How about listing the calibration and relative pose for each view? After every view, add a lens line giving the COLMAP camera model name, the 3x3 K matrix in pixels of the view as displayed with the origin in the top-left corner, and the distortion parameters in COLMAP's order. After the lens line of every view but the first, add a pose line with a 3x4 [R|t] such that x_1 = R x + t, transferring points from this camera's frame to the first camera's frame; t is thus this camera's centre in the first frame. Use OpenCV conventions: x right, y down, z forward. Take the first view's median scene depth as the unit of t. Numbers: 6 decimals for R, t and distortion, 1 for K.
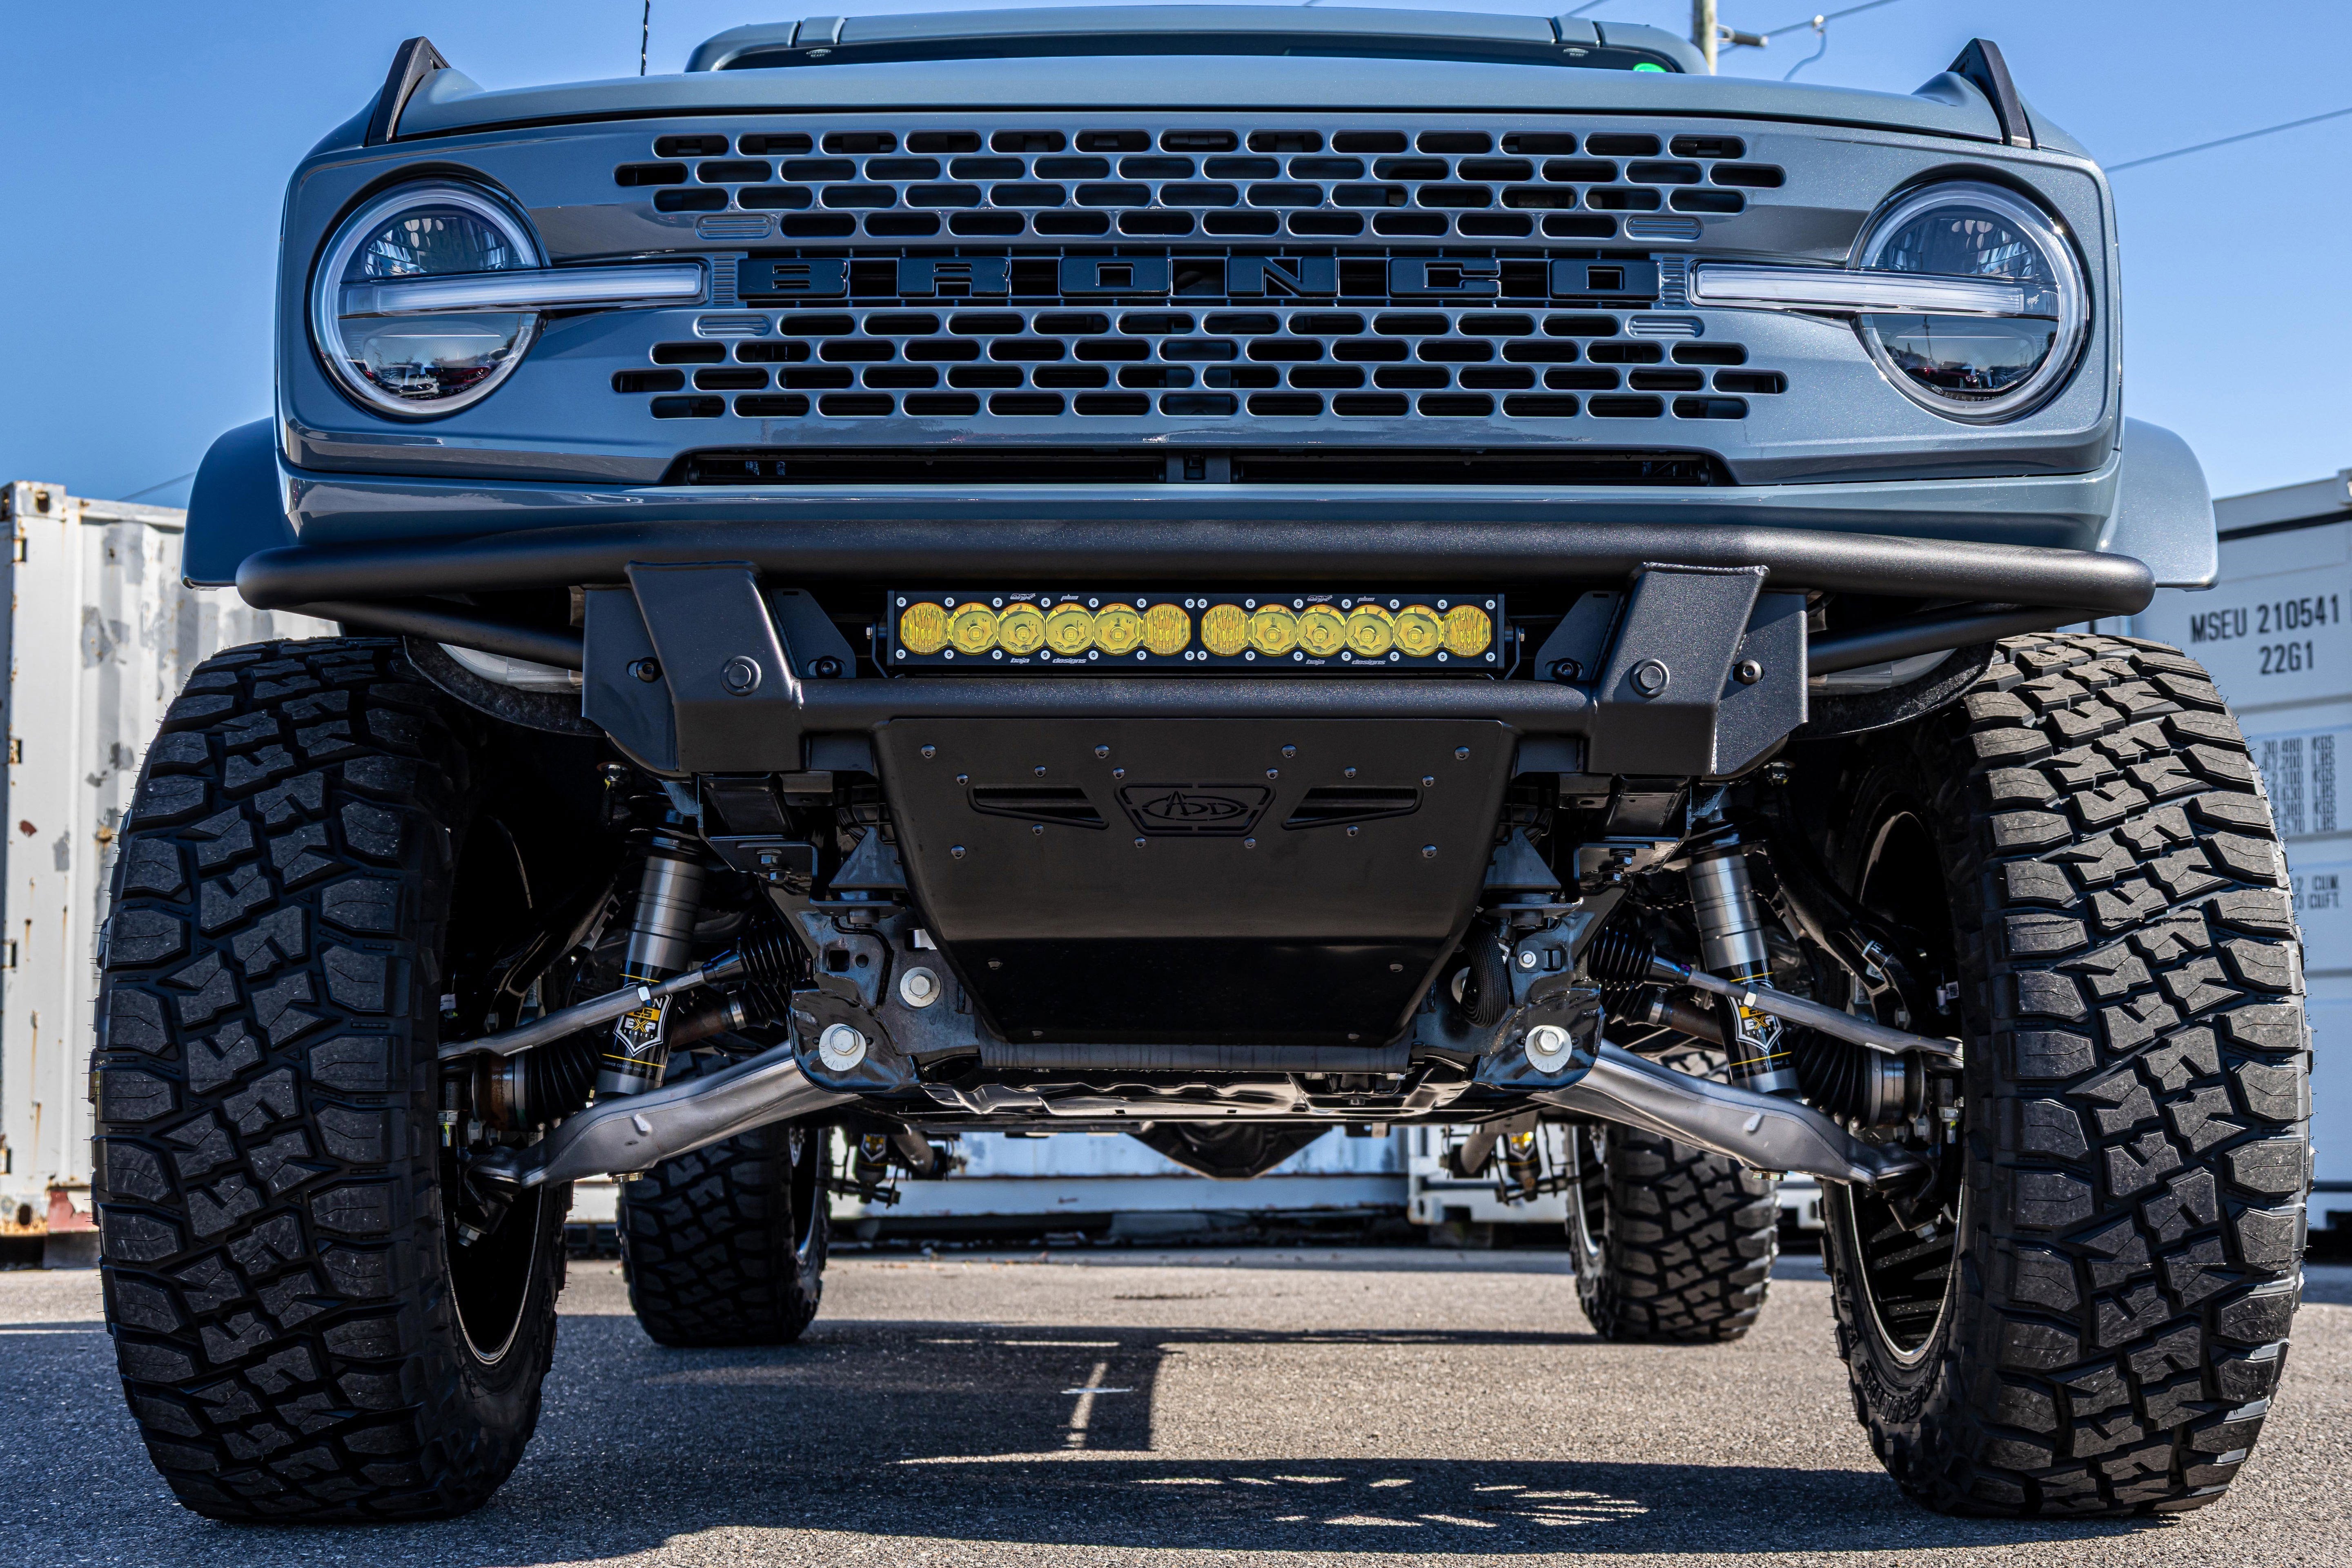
lens RADIAL K [[3505.6, 0, 1208.8], [0, 3505.6, 803.8], [0, 0, 1]] dist [0.011207, 0.000000]
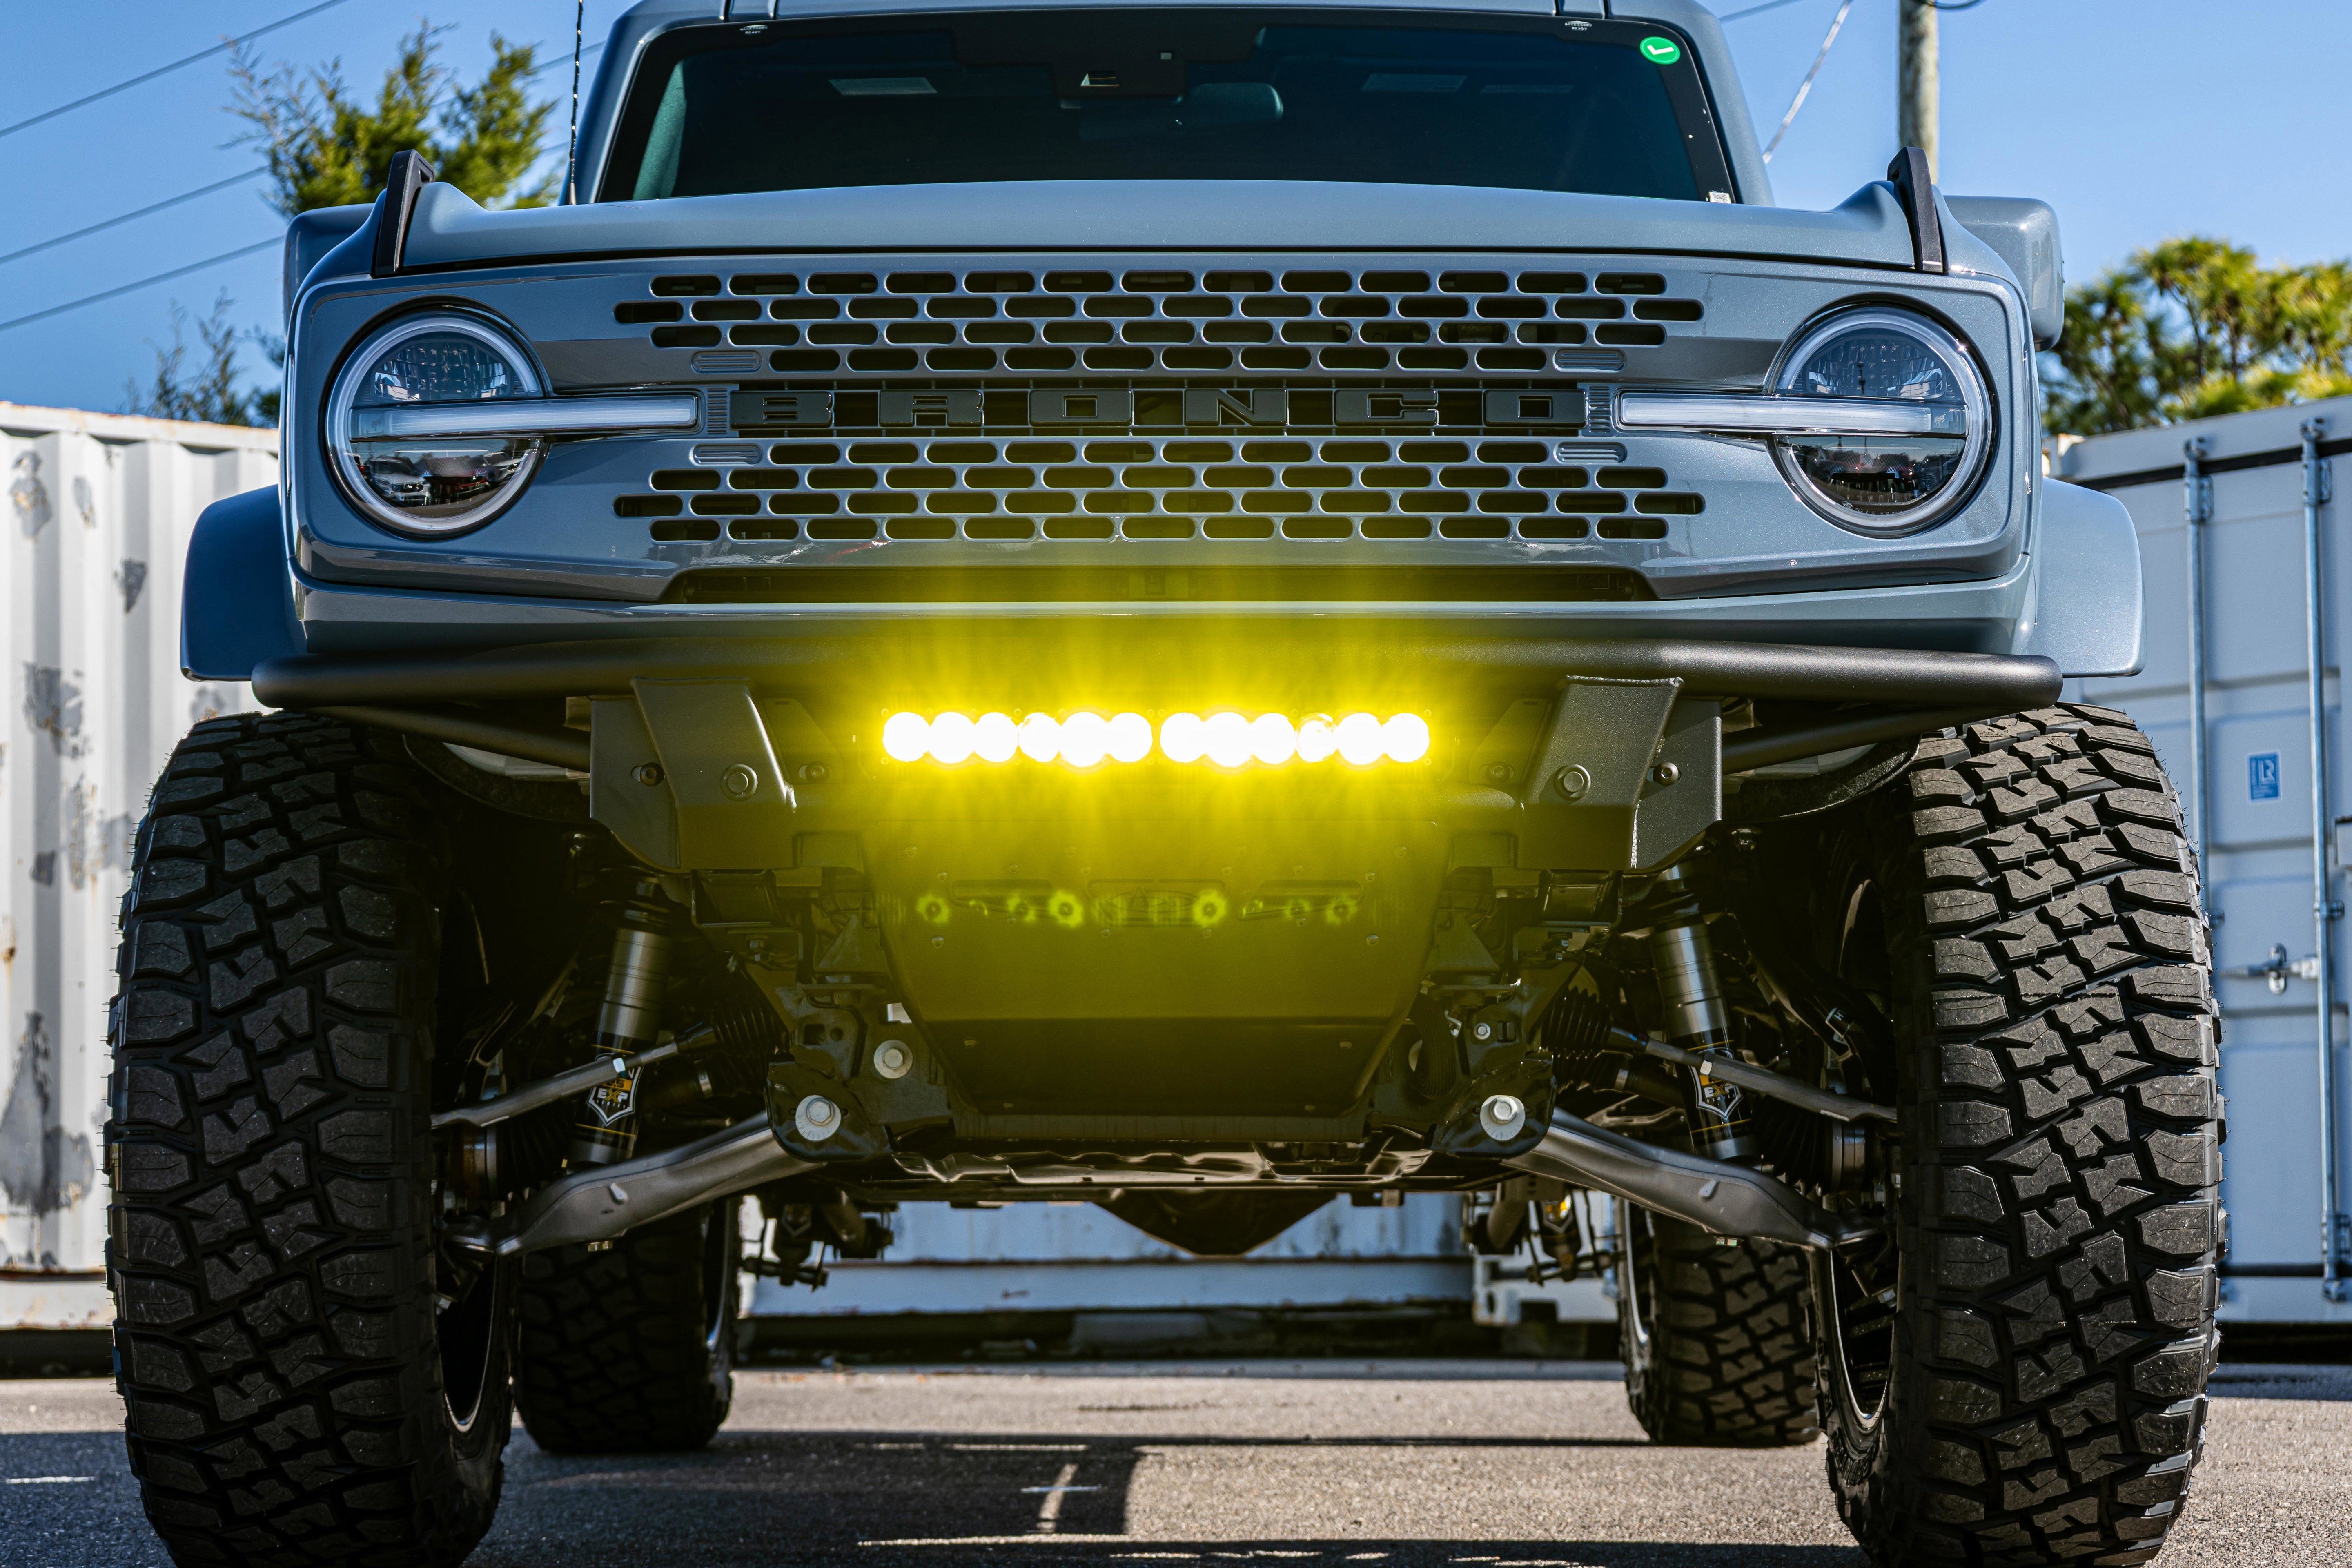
lens RADIAL K [[5462.3, 0, 1218.6], [0, 5462.3, 798.8], [0, 0, 1]] dist [-0.022309, 0.000000]
pose [[0.999997, -0.002485, -0.000285, 0.015414], [0.002490, 0.999808, 0.019415, -0.060430], [0.000237, -0.019415, 0.999811, -0.658021]]
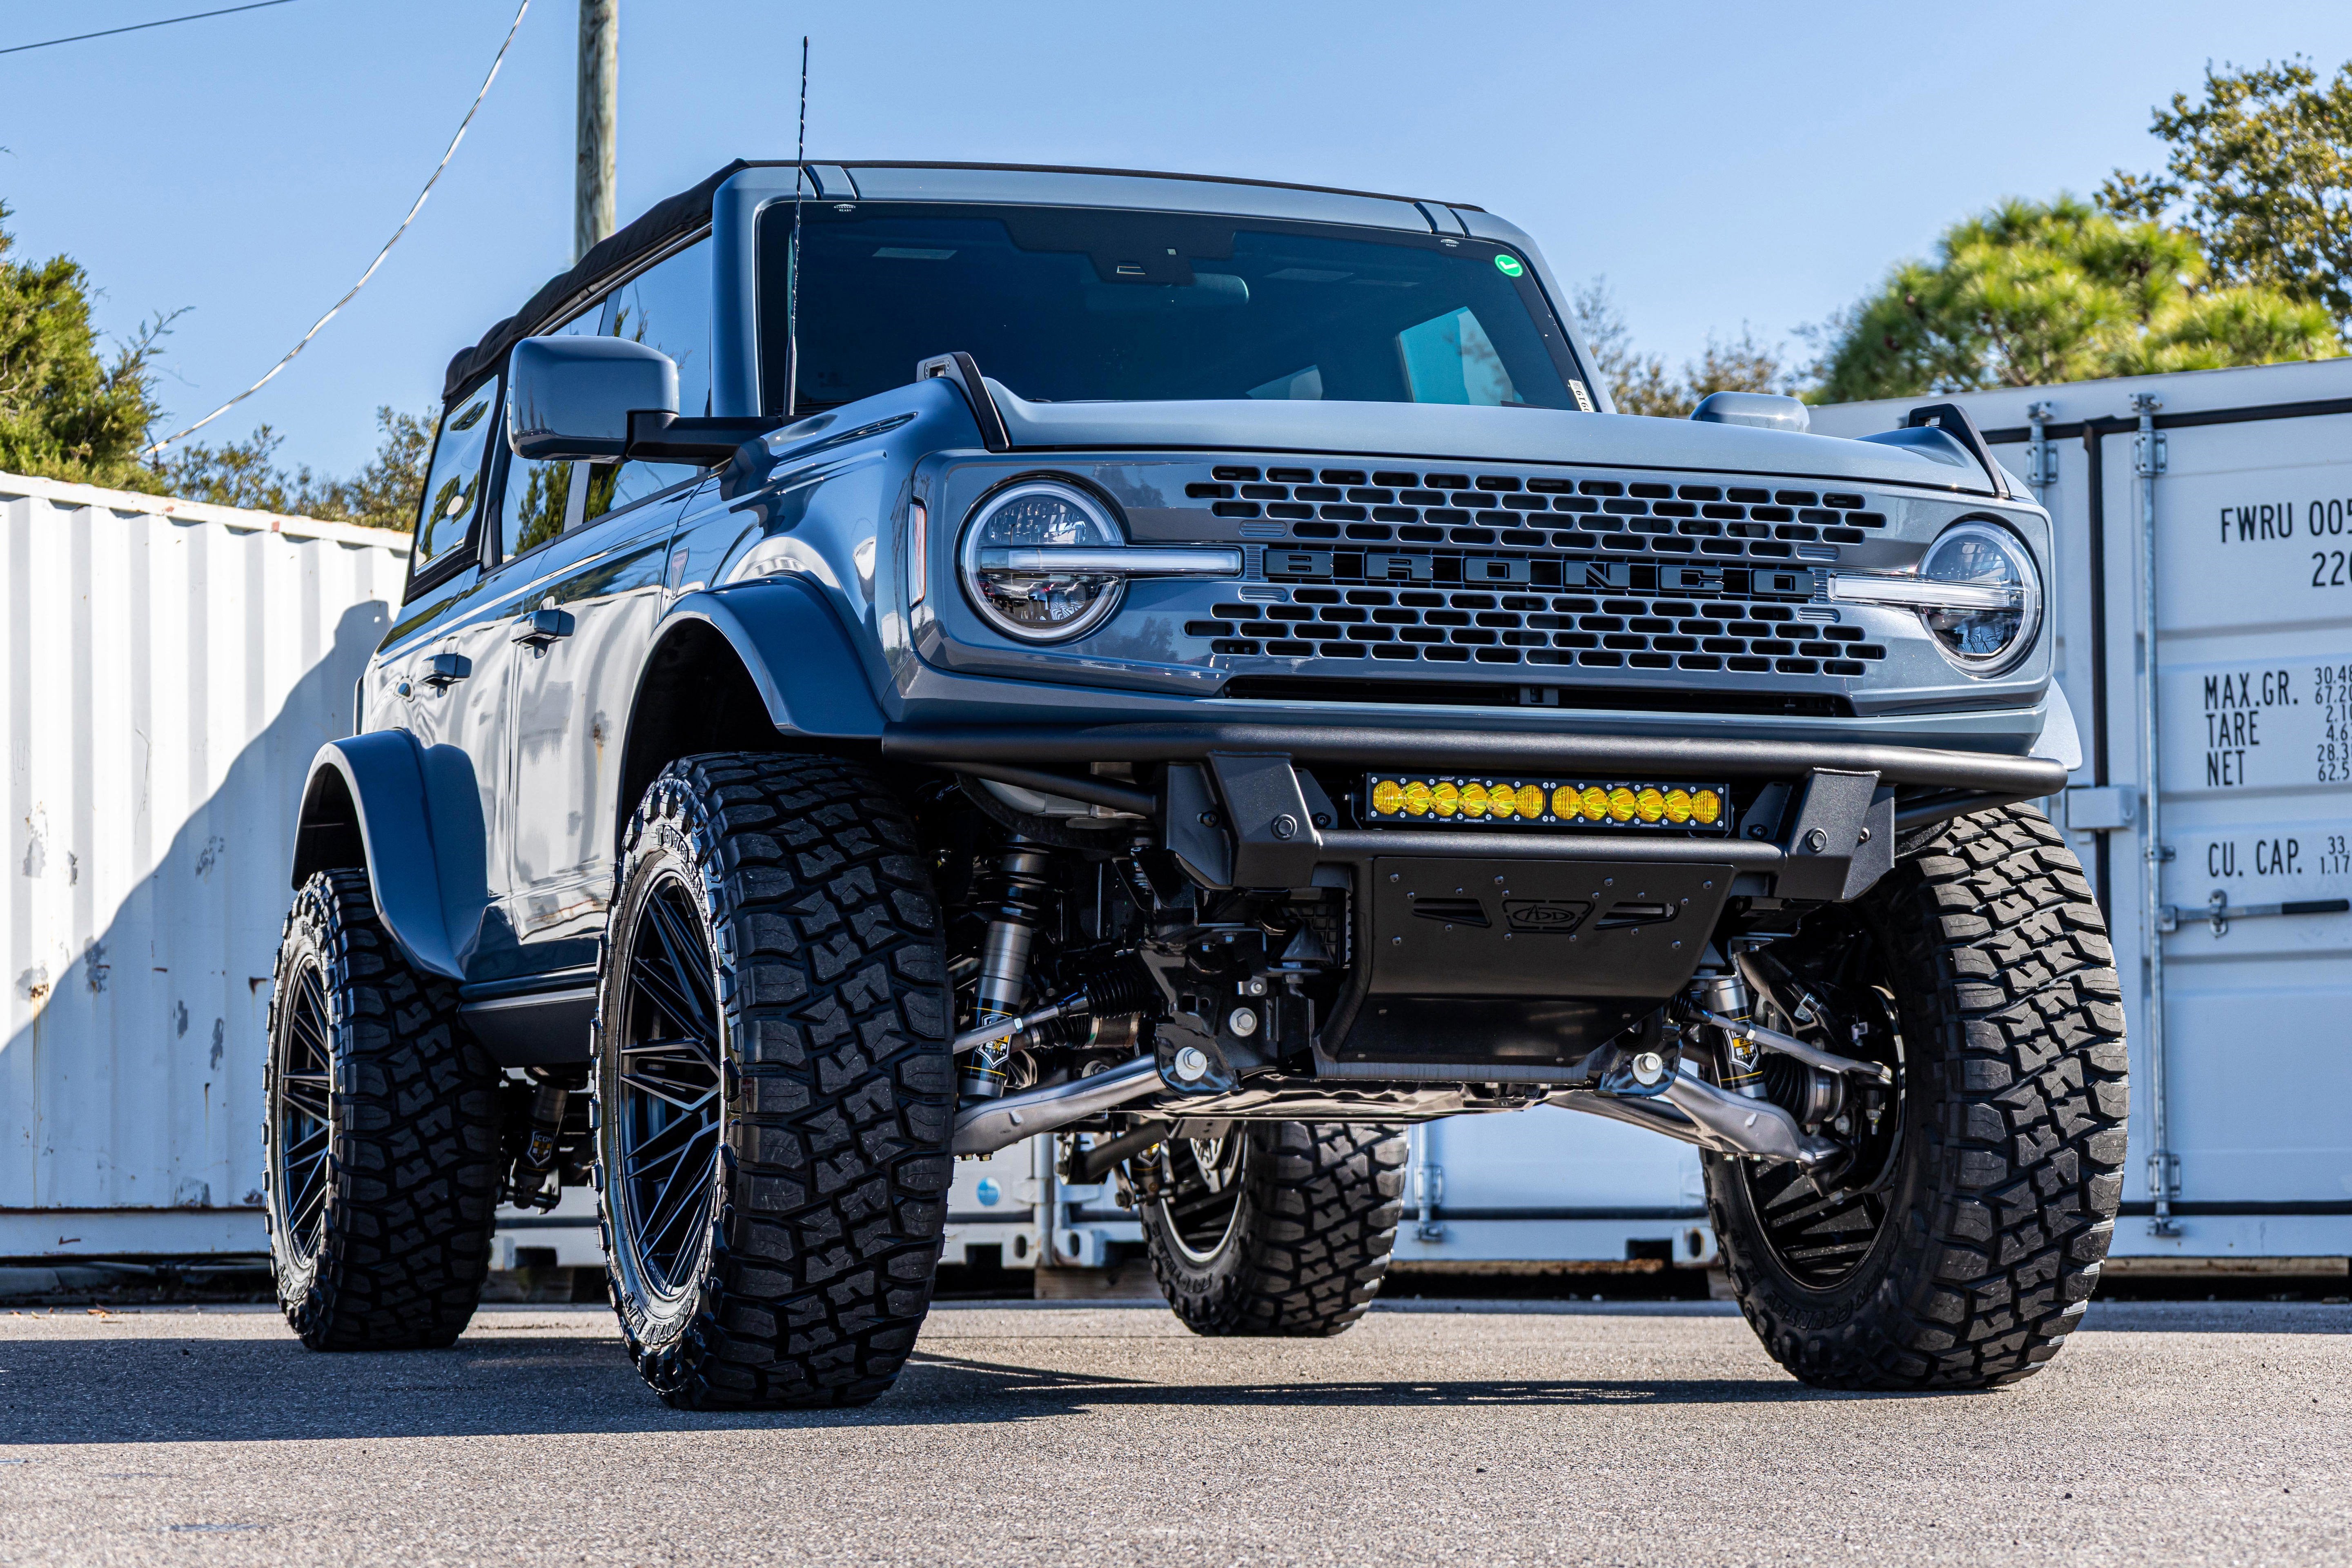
lens RADIAL K [[6079.4, 0, 1371.6], [0, 6079.4, 818.3], [0, 0, 1]] dist [-0.086019, 0.000000]
pose [[0.935595, 0.021488, 0.352421, -0.988036], [-0.033269, 0.999071, 0.027405, -0.109049], [-0.351504, -0.037365, 0.935440, -1.446453]]
